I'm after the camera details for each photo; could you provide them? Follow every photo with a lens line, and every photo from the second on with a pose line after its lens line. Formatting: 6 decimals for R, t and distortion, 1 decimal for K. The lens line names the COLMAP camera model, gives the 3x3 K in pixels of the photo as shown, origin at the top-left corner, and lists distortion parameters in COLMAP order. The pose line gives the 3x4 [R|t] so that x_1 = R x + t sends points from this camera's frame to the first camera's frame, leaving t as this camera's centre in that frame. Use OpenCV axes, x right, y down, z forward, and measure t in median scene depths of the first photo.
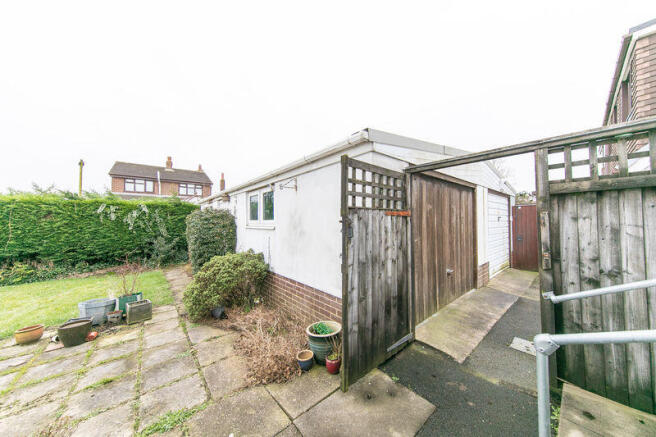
lens RADIAL K [[211.8, 0, 328.4], [0, 211.8, 217.9], [0, 0, 1]] dist [0.002379, -0.000261]
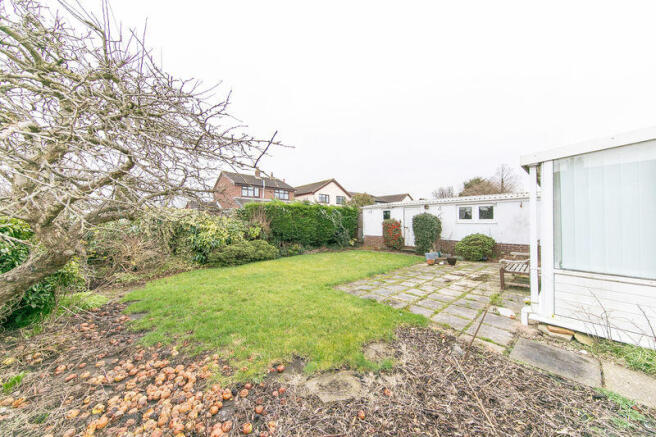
lens RADIAL K [[211.8, 0, 324.3], [0, 211.8, 219.3], [0, 0, 1]] dist [0.002379, -0.000261]
pose [[0.999981, -0.001856, 0.005941, -0.446516], [0.001763, 0.999876, 0.015626, -0.004175], [-0.005969, -0.015615, 0.999860, -0.272052]]
